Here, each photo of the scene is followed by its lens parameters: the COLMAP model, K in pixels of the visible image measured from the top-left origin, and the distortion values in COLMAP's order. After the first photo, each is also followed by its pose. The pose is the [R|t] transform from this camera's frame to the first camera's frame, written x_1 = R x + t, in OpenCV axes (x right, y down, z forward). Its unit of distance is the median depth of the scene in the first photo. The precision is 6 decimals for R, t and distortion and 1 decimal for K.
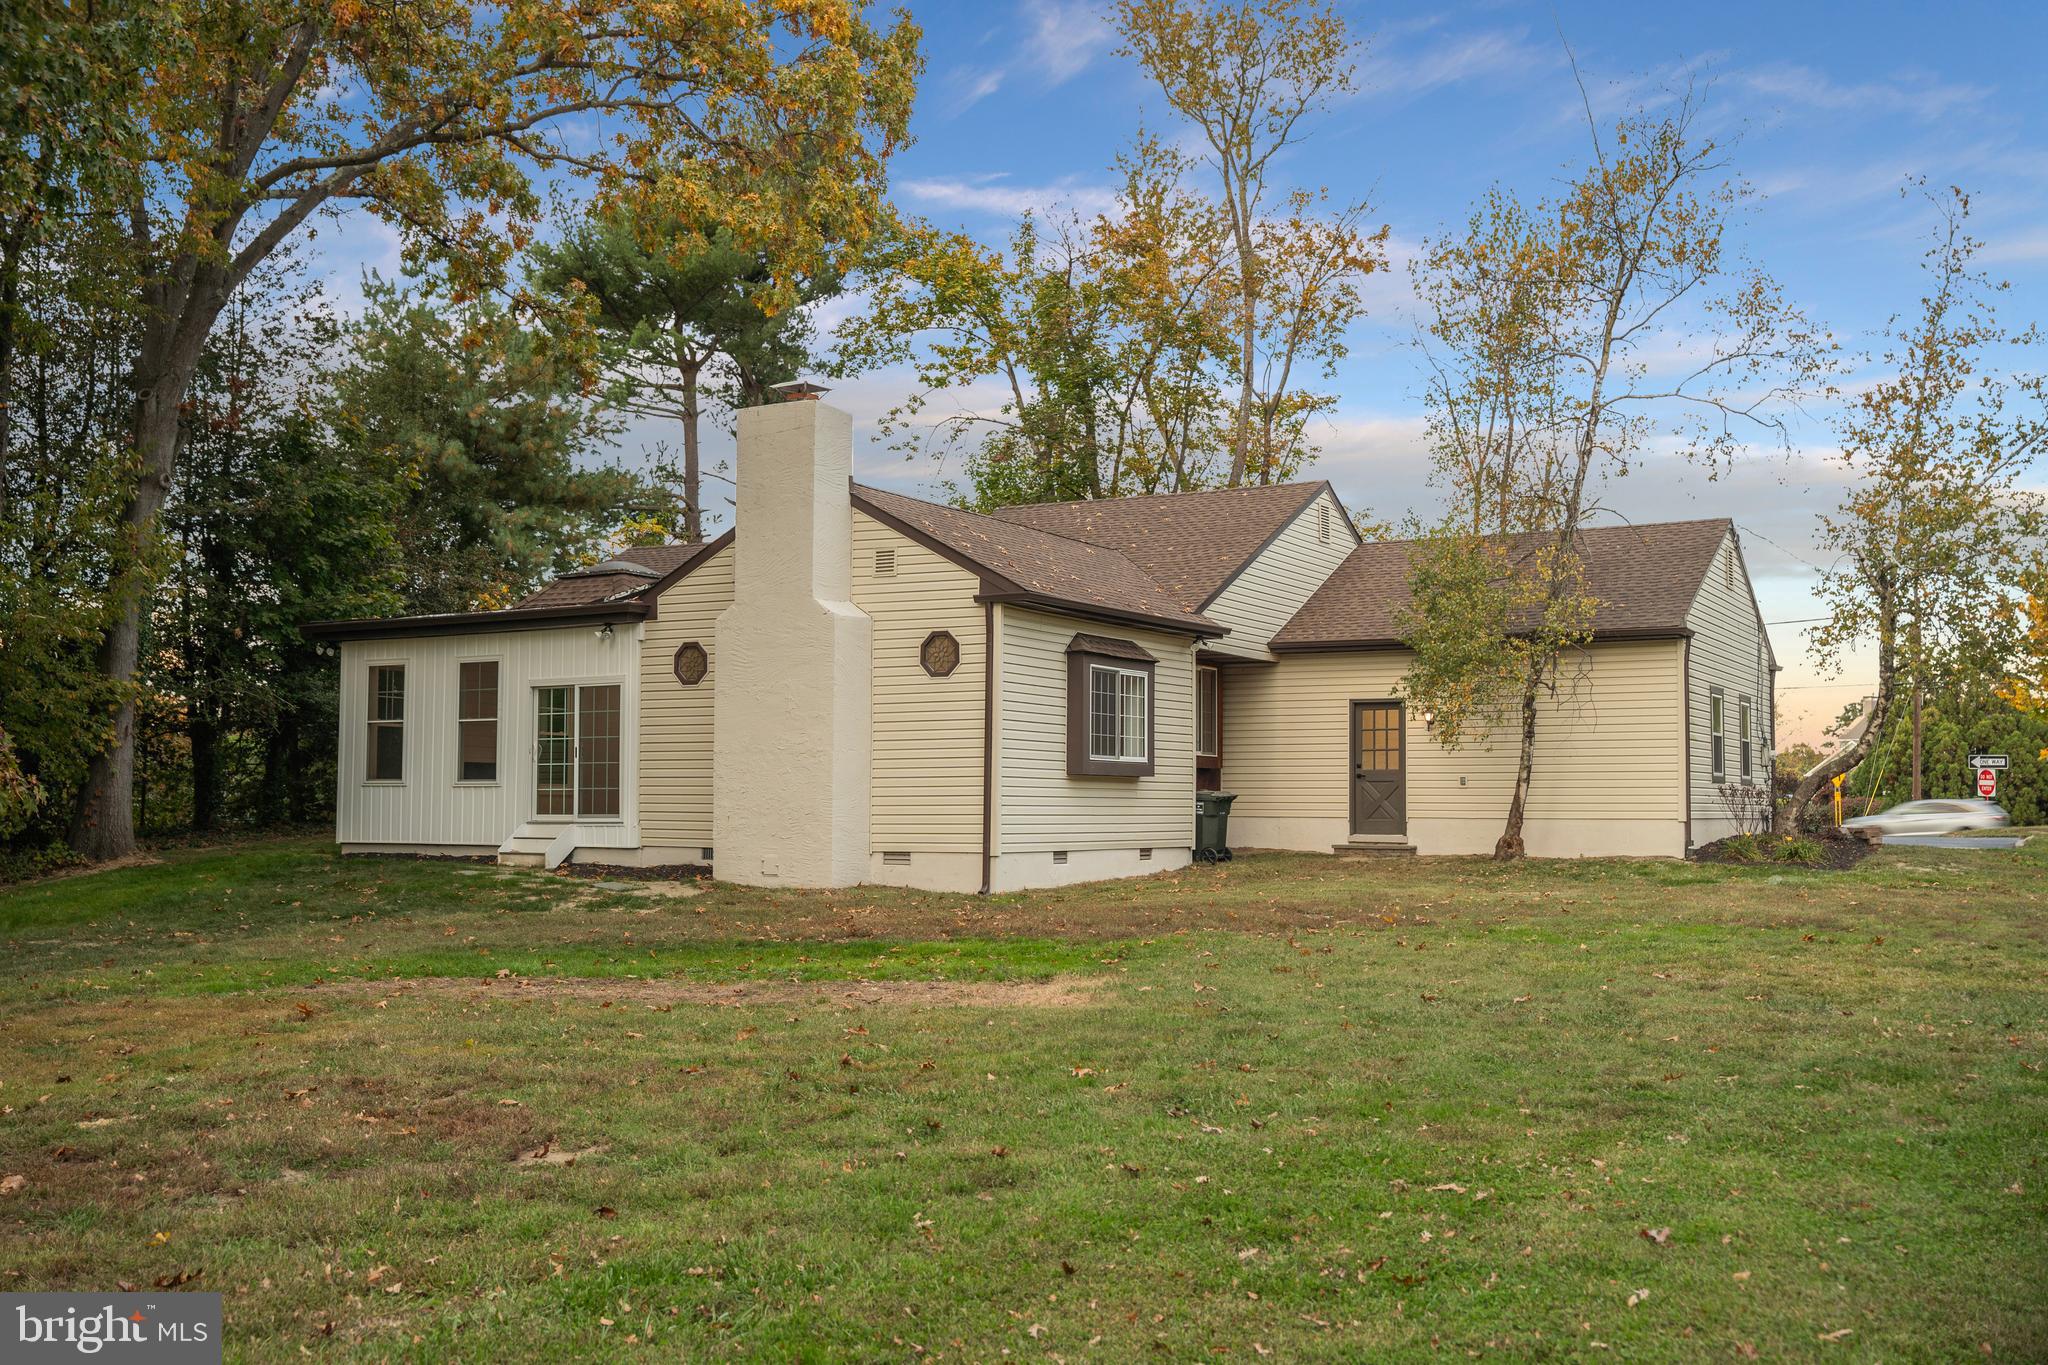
lens RADIAL K [[2037.7, 0, 1020.3], [0, 2037.7, 686.6], [0, 0, 1]] dist [-0.048349, 0.000000]
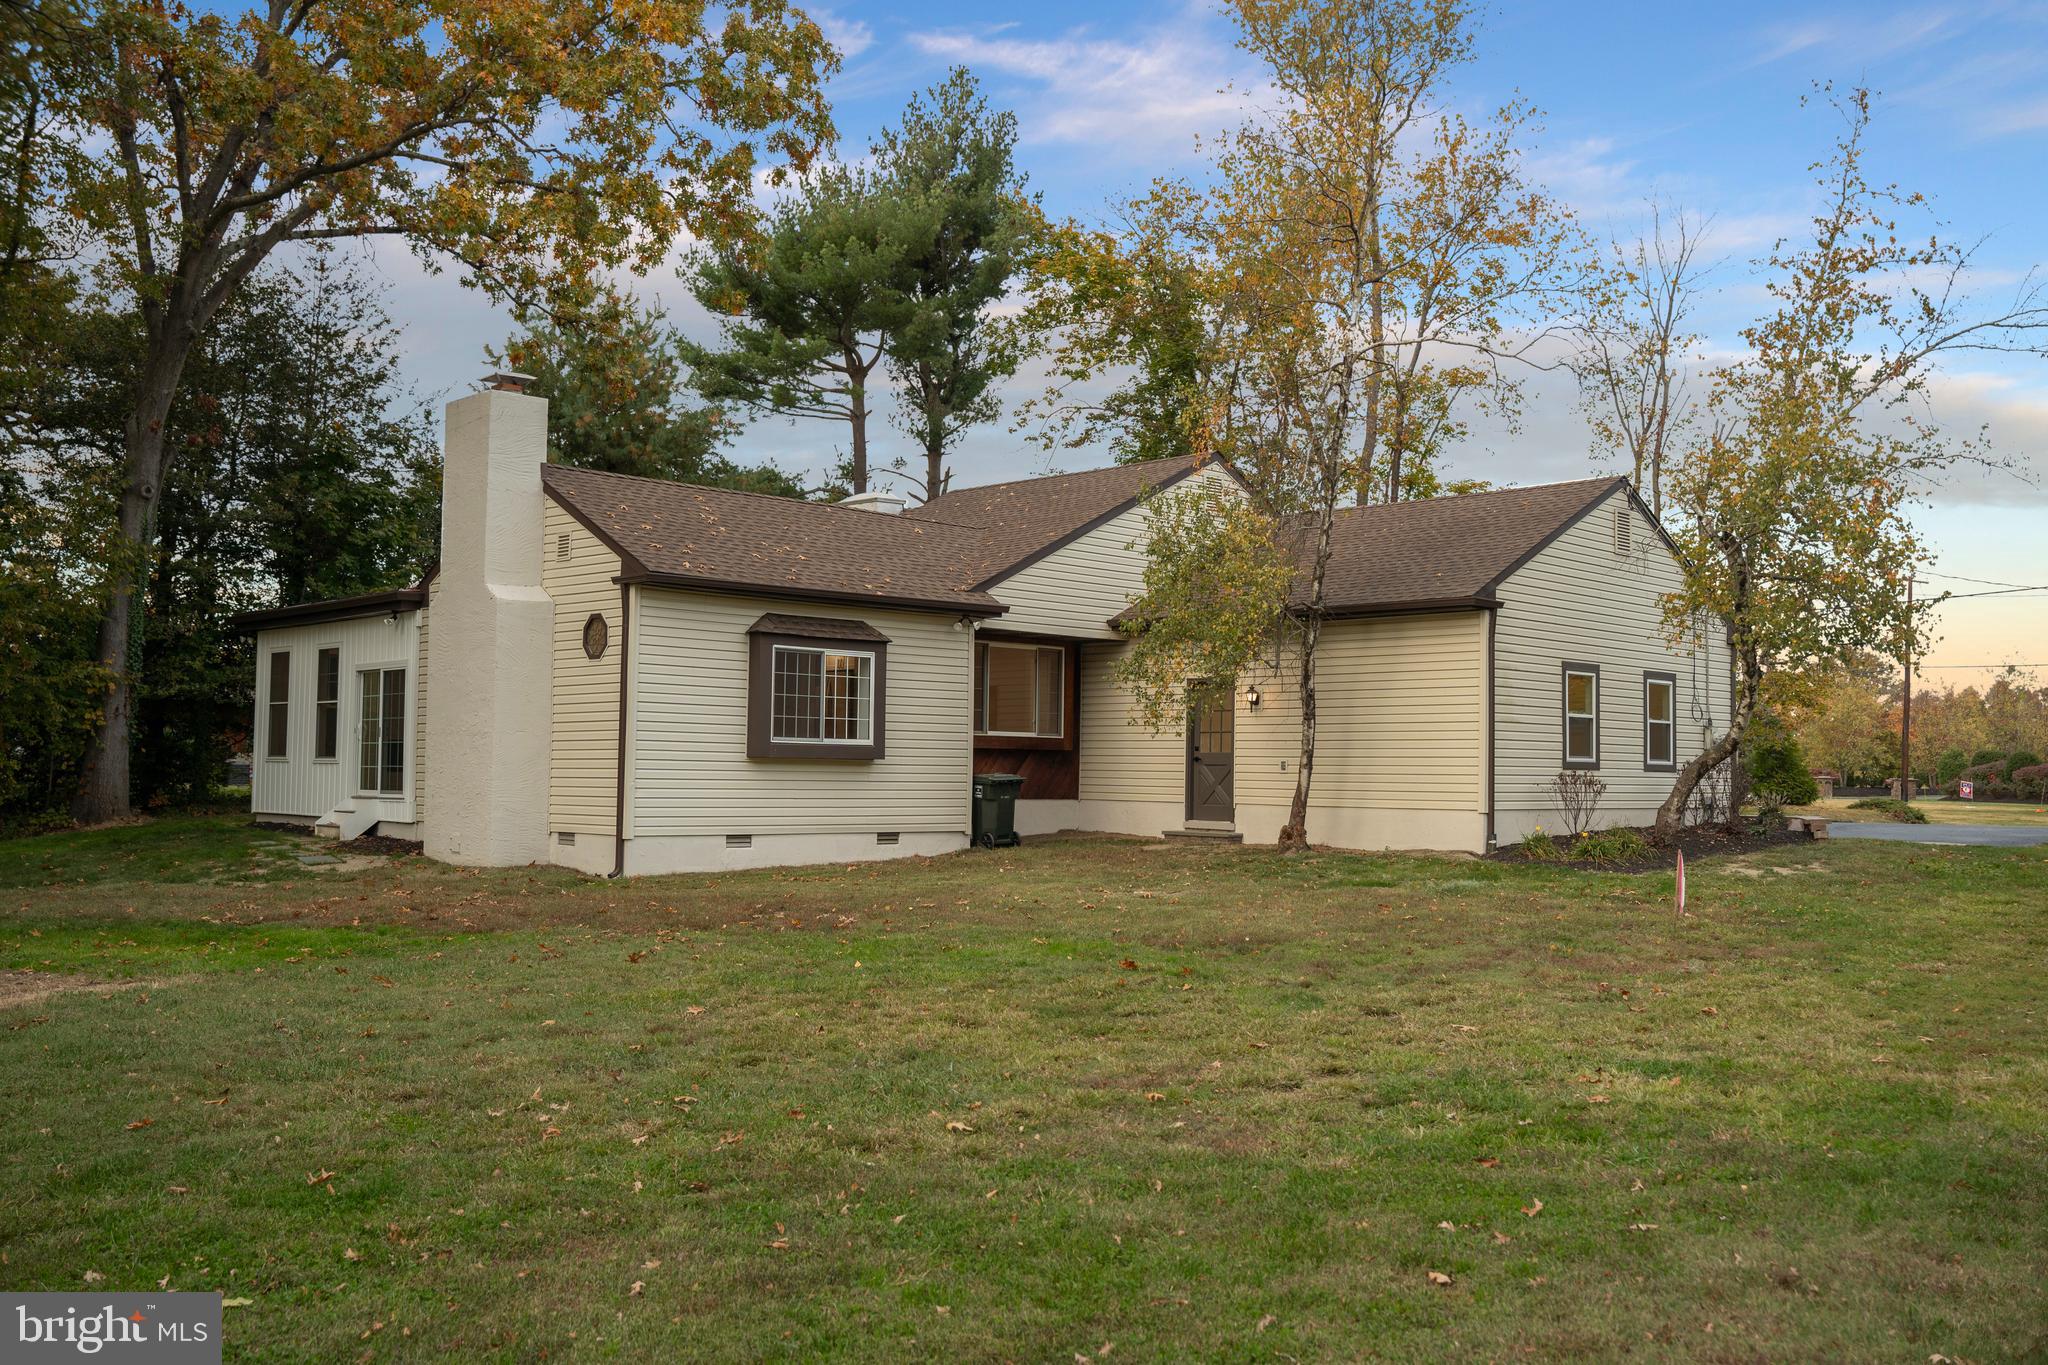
lens RADIAL K [[1846.2, 0, 1027.8], [0, 1846.2, 687.4], [0, 0, 1]] dist [-0.092269, 0.032140]
pose [[0.963797, -0.003365, -0.266615, 0.346924], [0.006373, 0.999925, 0.010417, 0.000866], [0.266560, -0.011739, 0.963747, 0.157056]]
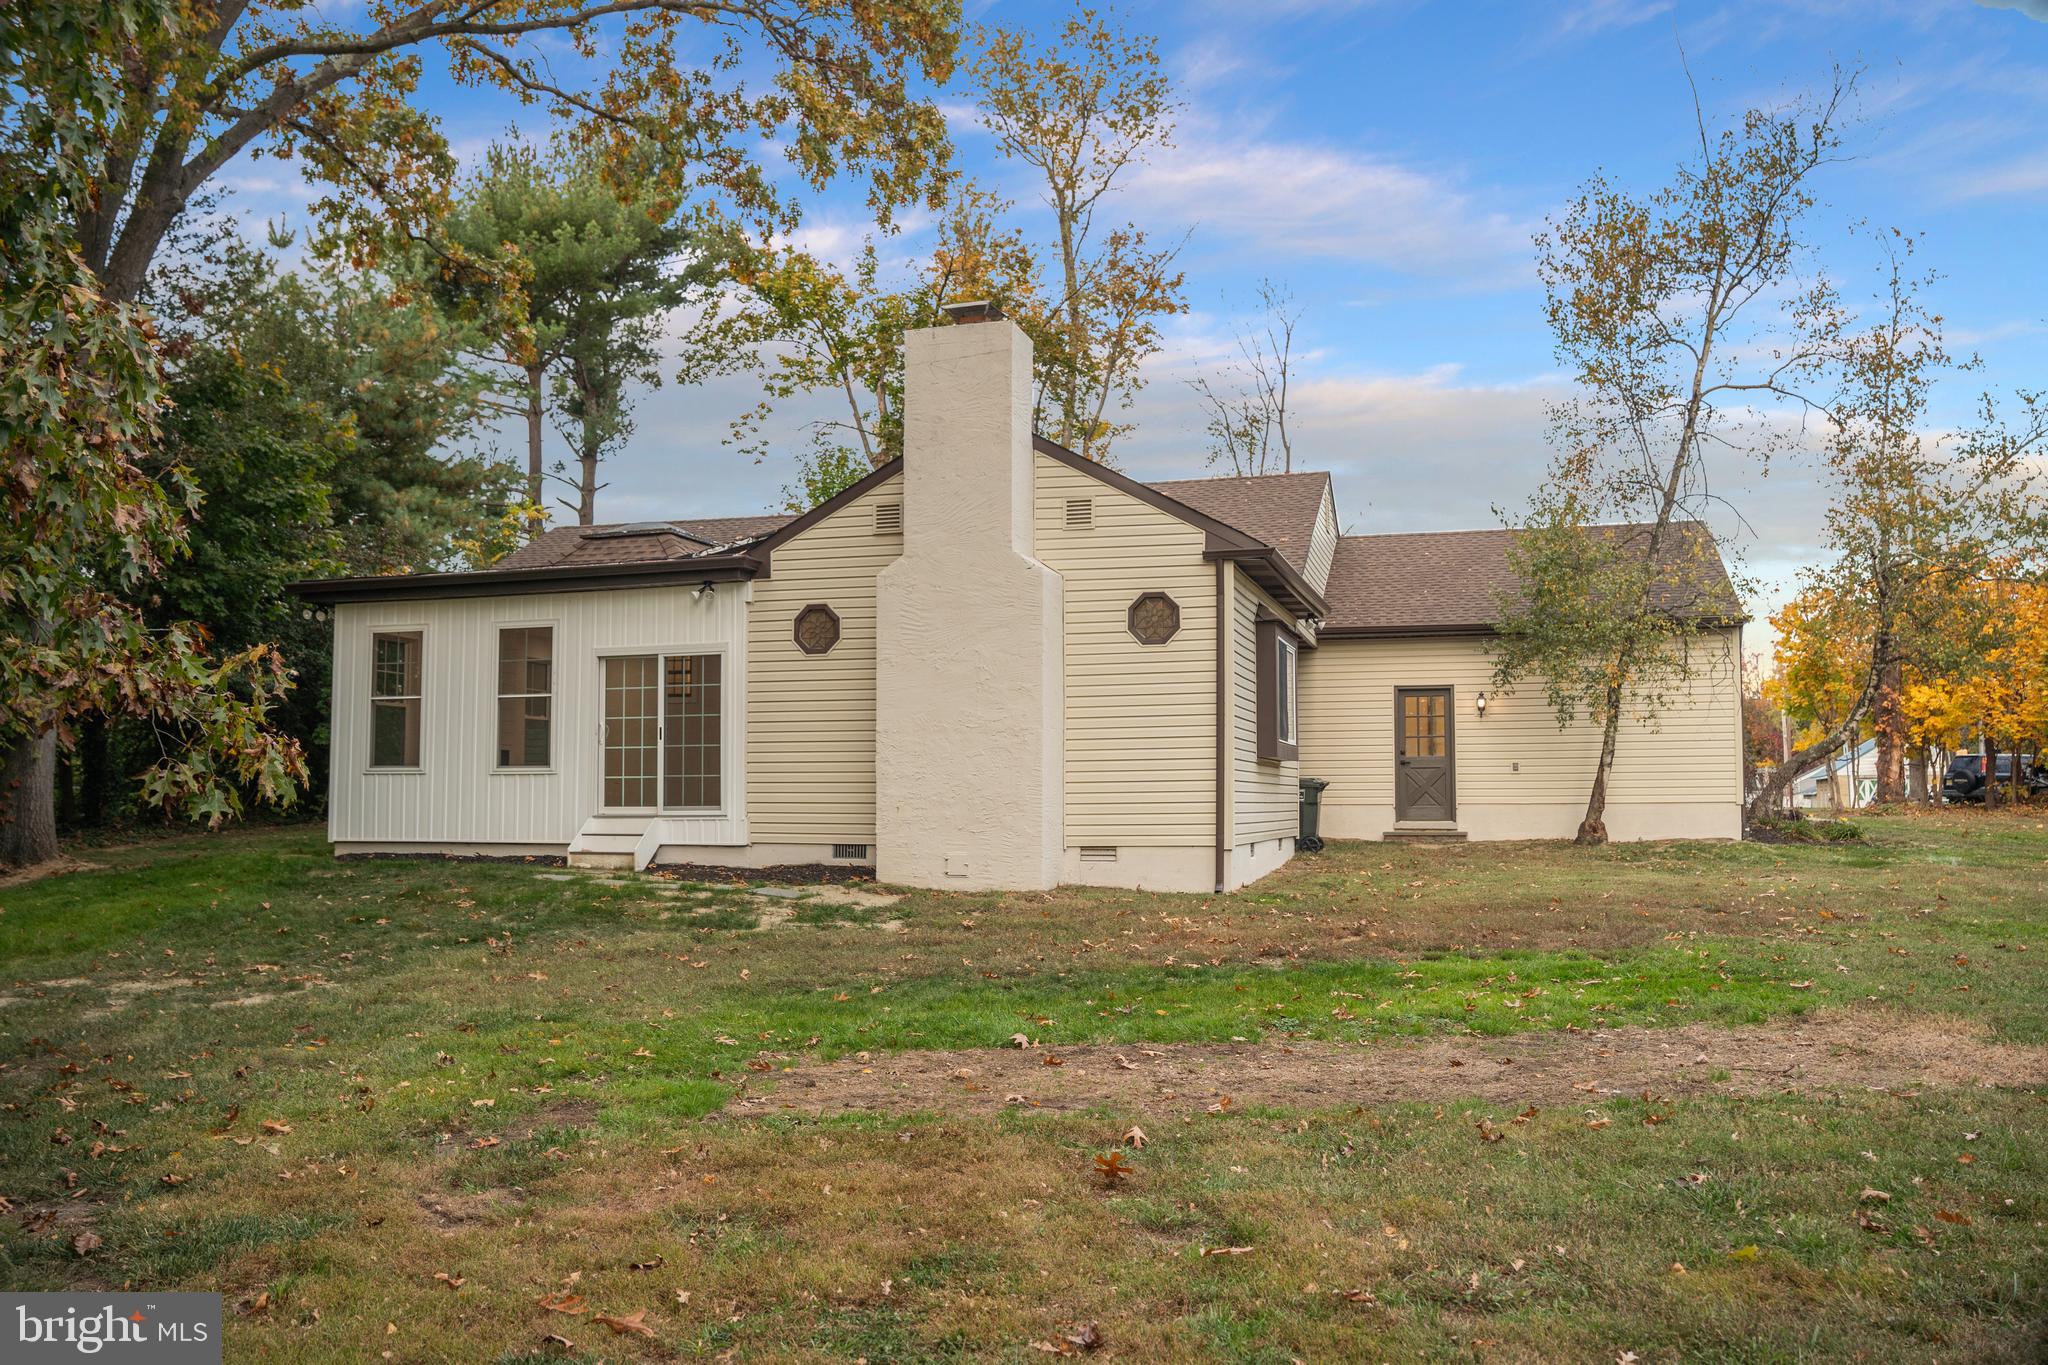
lens RADIAL K [[1670.8, 0, 1029.5], [0, 1670.8, 688.0], [0, 0, 1]] dist [-0.103066, 0.040949]
pose [[0.971259, 0.009387, 0.237841, -0.222088], [-0.007225, 0.999924, -0.009962, 0.018173], [-0.237917, 0.007958, 0.971253, 0.272187]]
